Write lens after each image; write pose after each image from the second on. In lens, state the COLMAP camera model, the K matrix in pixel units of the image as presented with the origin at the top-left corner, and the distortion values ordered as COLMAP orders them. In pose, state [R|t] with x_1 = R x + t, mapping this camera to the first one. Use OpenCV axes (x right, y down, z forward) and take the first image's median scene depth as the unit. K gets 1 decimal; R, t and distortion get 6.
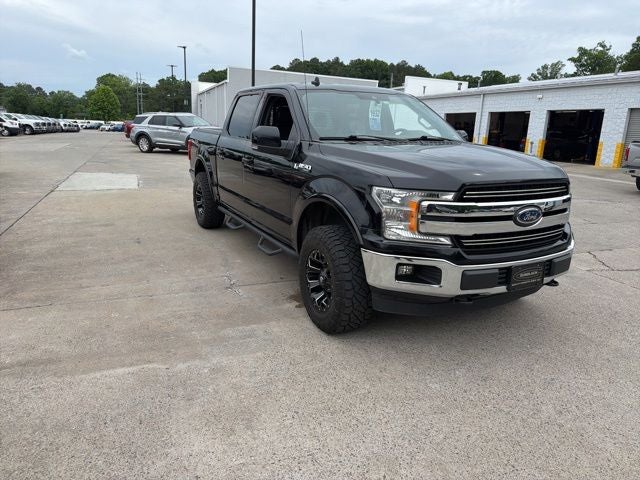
lens RADIAL K [[452.0, 0, 322.9], [0, 452.0, 229.2], [0, 0, 1]] dist [0.009789, -0.005838]
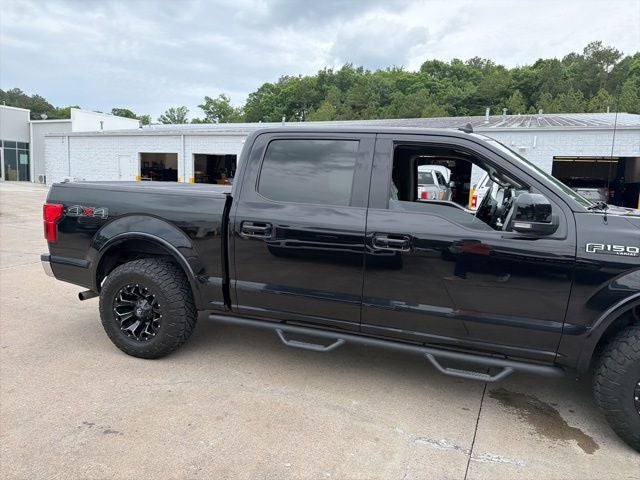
lens RADIAL K [[448.7, 0, 313.2], [0, 448.7, 231.4], [0, 0, 1]] dist [0.076590, -0.107625]
pose [[0.735454, -0.089320, 0.671662, -0.556225], [0.140161, 0.989888, -0.021834, -0.138485], [-0.662920, 0.110199, 0.740536, 0.494466]]
